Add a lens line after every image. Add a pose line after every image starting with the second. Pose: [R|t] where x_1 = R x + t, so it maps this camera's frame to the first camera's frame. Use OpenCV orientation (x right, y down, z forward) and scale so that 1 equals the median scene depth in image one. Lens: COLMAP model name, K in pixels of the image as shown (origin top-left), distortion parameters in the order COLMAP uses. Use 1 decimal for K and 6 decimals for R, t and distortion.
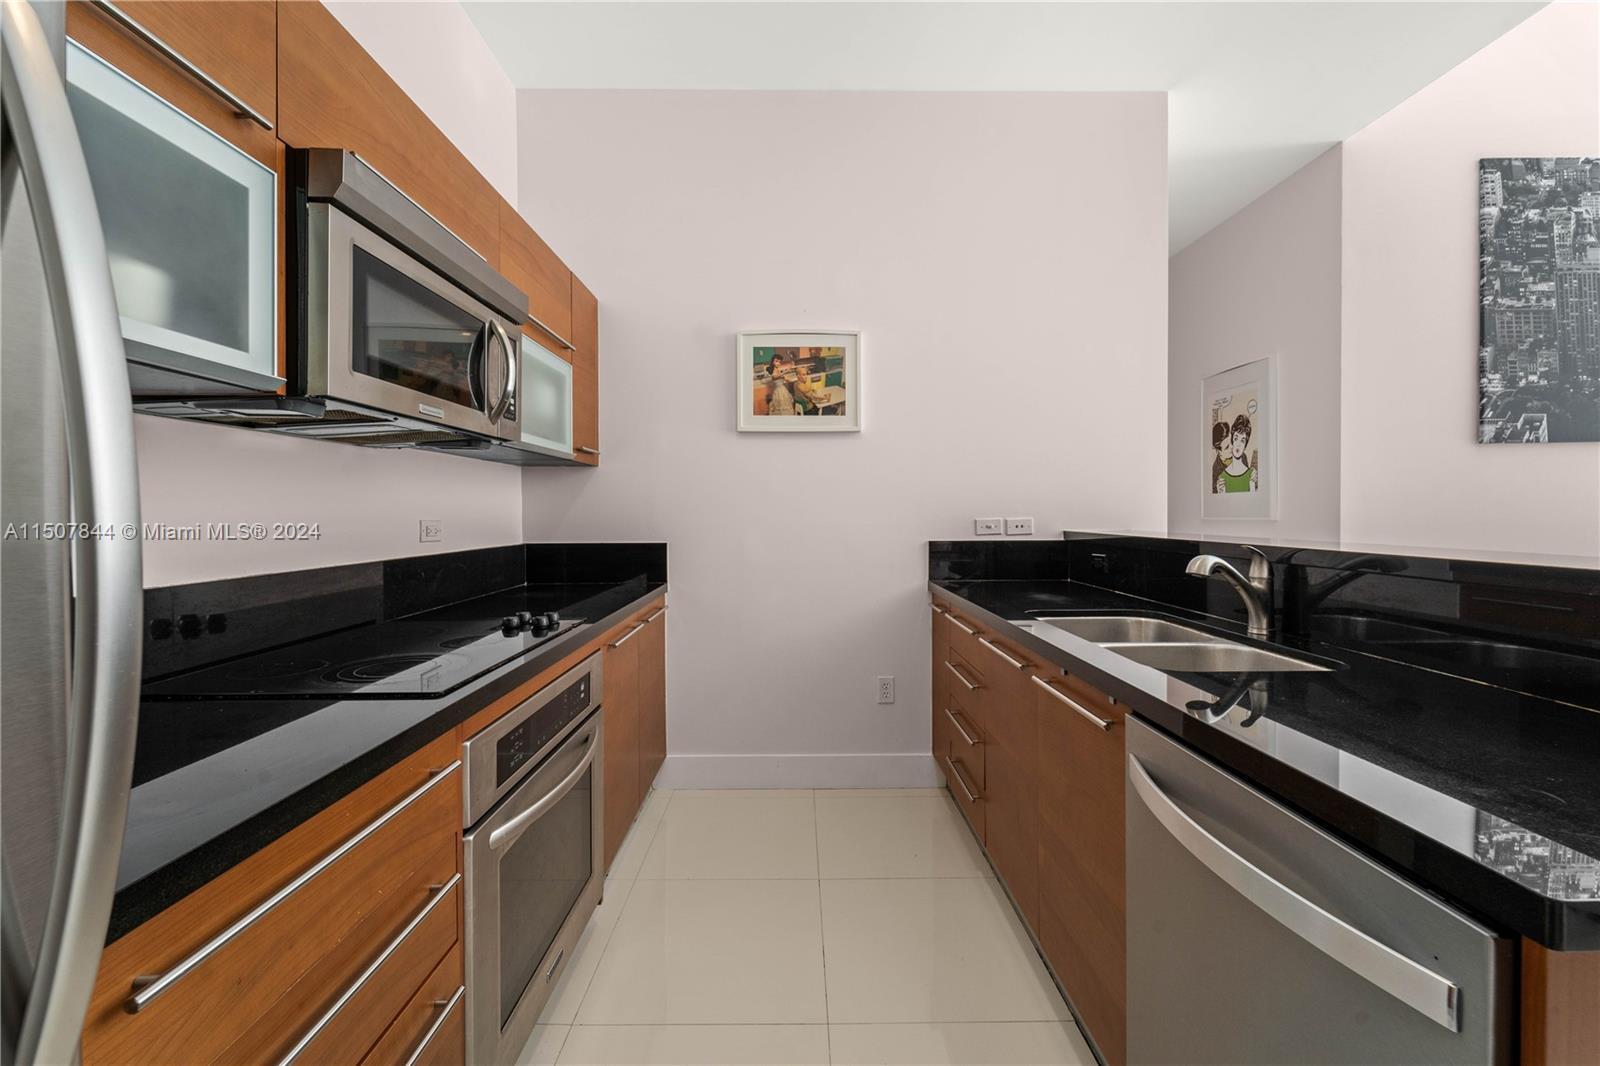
lens RADIAL K [[648.4, 0, 802.8], [0, 648.4, 522.5], [0, 0, 1]] dist [0.000393, -0.000753]
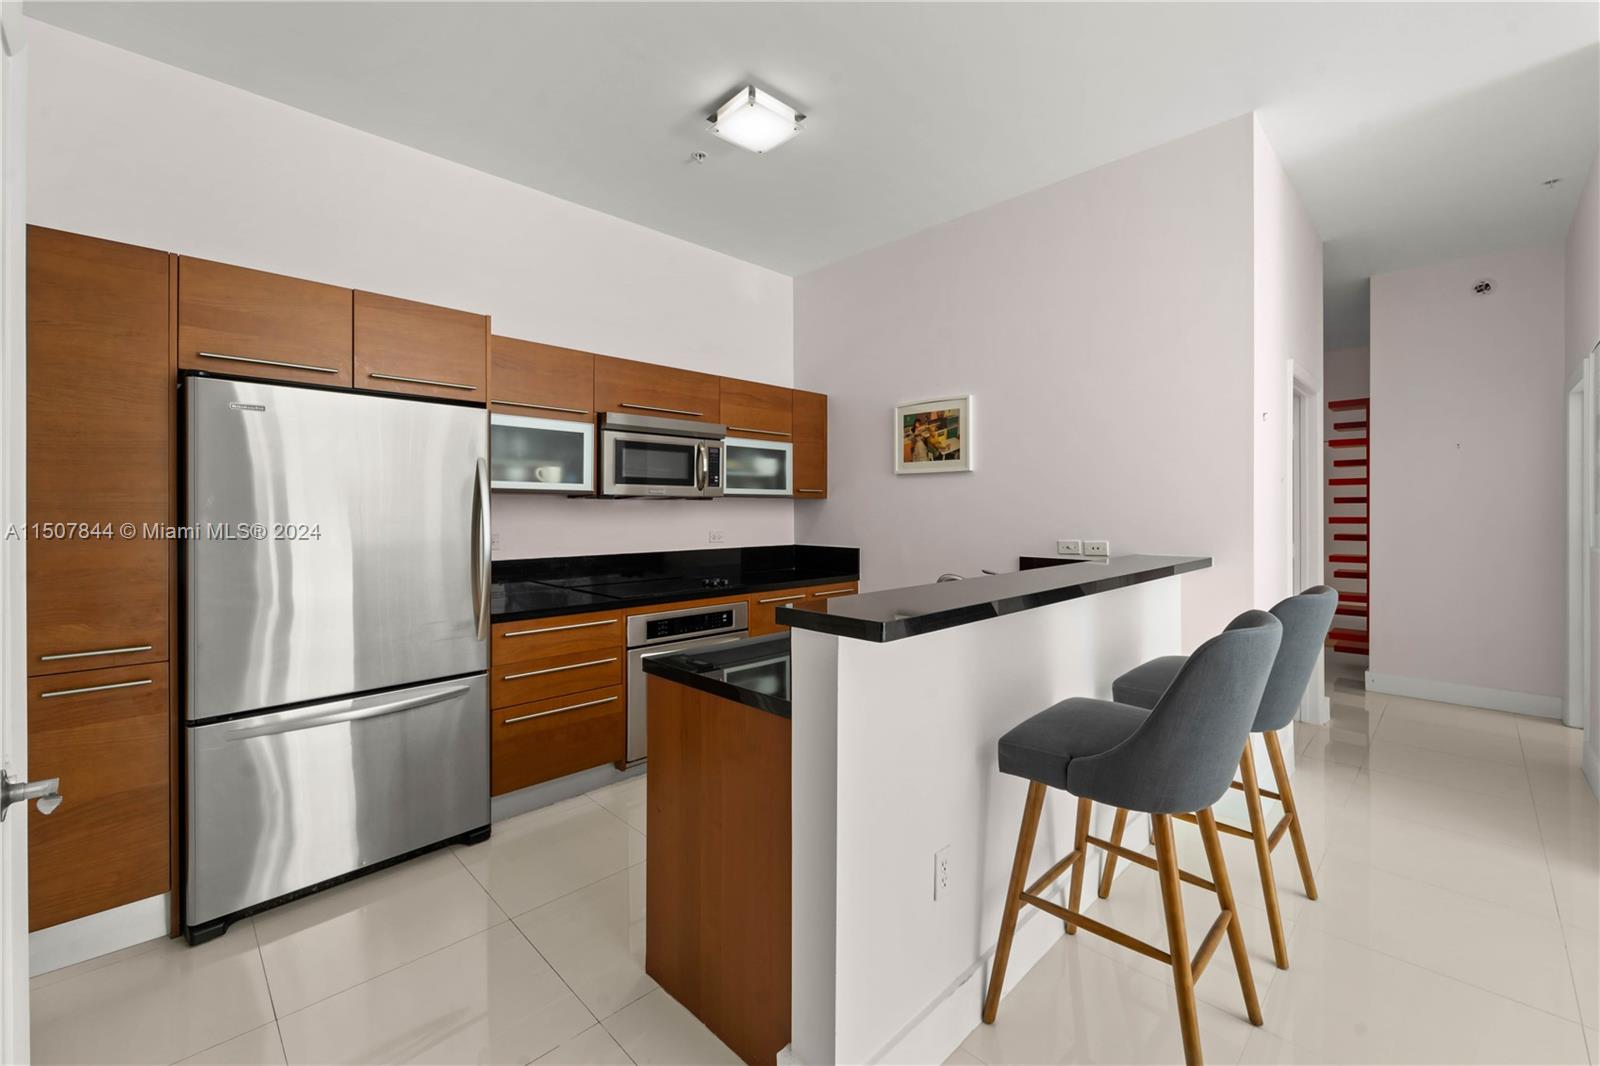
lens RADIAL K [[648.4, 0, 798.1], [0, 648.4, 519.4], [0, 0, 1]] dist [0.000393, -0.000753]
pose [[0.693913, 0.016930, -0.719860, 0.801366], [-0.016359, 0.999836, 0.007745, -0.046043], [0.719873, 0.006401, 0.694076, -0.168842]]
